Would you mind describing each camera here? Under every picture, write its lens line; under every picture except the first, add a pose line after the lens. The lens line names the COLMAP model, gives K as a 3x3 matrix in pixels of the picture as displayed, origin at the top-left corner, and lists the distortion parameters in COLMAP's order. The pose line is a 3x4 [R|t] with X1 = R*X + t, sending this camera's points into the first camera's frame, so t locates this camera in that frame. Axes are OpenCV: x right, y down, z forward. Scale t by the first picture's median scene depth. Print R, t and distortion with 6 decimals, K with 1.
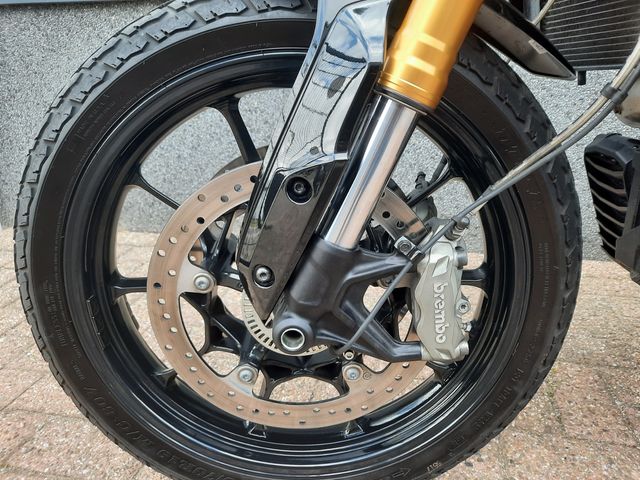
lens RADIAL K [[466.7, 0, 321.7], [0, 466.7, 241.5], [0, 0, 1]] dist [0.023824, -0.014652]
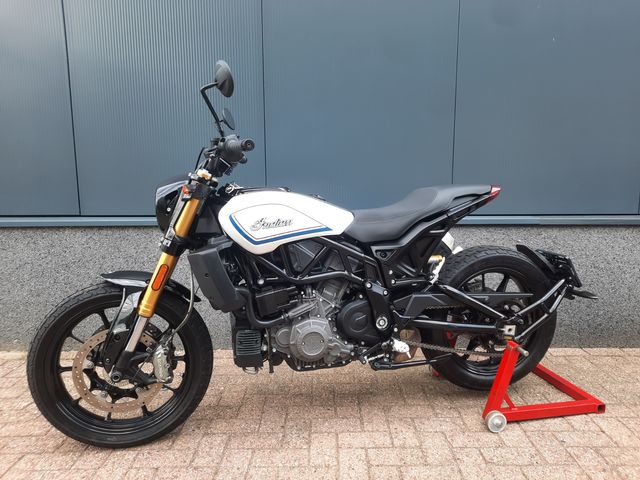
lens RADIAL K [[466.7, 0, 323.8], [0, 466.7, 240.1], [0, 0, 1]] dist [0.023824, -0.014652]
pose [[0.978215, -0.015006, 0.207050, 0.669377], [0.058725, 0.976648, -0.206662, 0.004099], [-0.199114, 0.214319, 0.956254, -2.632205]]
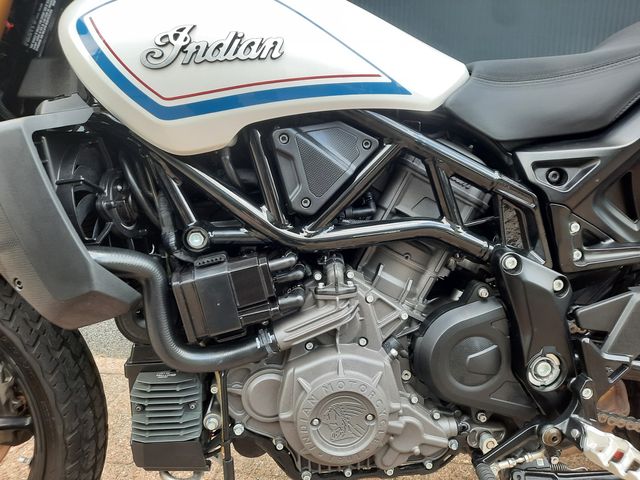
lens RADIAL K [[484.0, 0, 325.7], [0, 484.0, 240.1], [0, 0, 1]] dist [0.025198, -0.004817]
pose [[0.996568, 0.004071, 0.082673, 1.121973], [0.010003, 0.985546, -0.169115, -0.209372], [-0.082166, 0.169361, 0.982123, -0.553160]]
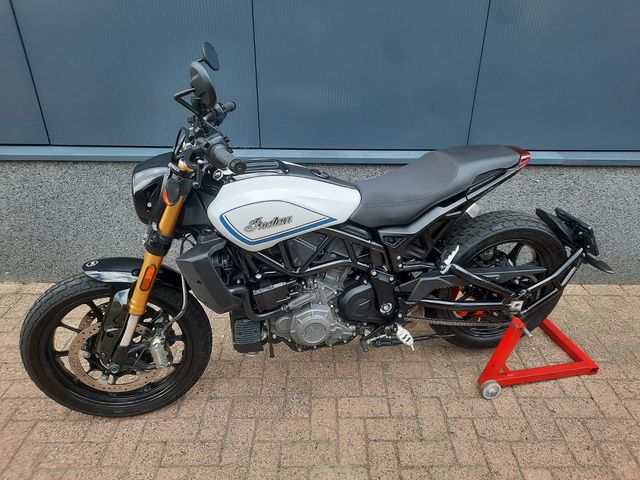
lens RADIAL K [[466.7, 0, 322.3], [0, 466.7, 240.8], [0, 0, 1]] dist [0.023824, -0.014652]
pose [[0.976732, -0.074898, 0.200962, 0.725037], [0.049781, 0.990620, 0.127253, -0.993689], [-0.208608, -0.114288, 0.971299, -2.349570]]
